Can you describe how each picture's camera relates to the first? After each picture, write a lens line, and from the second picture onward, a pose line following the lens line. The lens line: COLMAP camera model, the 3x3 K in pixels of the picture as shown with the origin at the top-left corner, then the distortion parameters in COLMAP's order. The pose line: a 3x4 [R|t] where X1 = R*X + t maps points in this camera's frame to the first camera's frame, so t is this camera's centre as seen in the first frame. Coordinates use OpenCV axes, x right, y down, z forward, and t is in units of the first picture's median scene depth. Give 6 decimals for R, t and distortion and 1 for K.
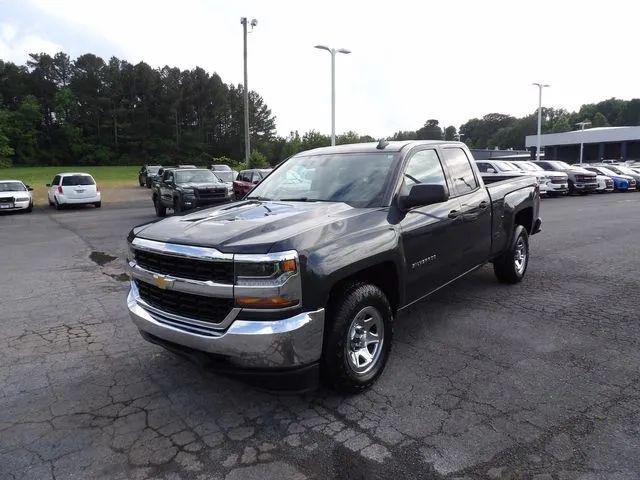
lens RADIAL K [[454.7, 0, 320.8], [0, 454.7, 228.3], [0, 0, 1]] dist [-0.042797, 0.042656]
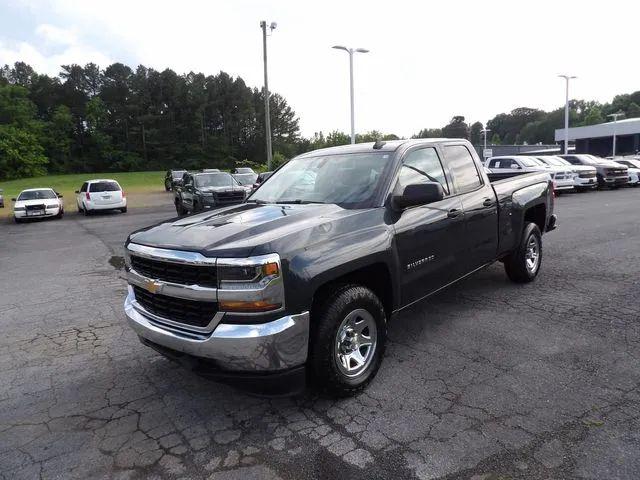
lens RADIAL K [[454.7, 0, 320.8], [0, 454.7, 228.3], [0, 0, 1]] dist [-0.042797, 0.042656]
pose [[0.998062, -0.018933, -0.059270, 0.011096], [0.018878, 0.999821, -0.001494, -0.000416], [0.059287, 0.000373, 0.998241, 0.001073]]
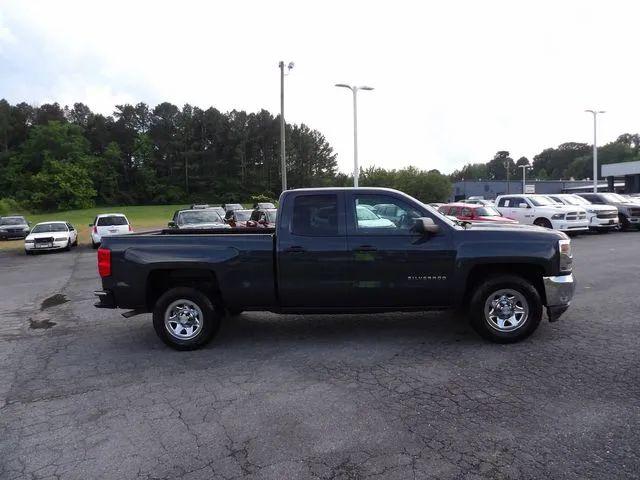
lens RADIAL K [[451.8, 0, 320.5], [0, 451.8, 232.2], [0, 0, 1]] dist [-0.038987, 0.044788]
pose [[0.987197, -0.006947, -0.159355, 0.096133], [-0.003813, 0.997738, -0.067119, -0.008910], [0.159461, 0.066867, 0.984937, 0.030506]]
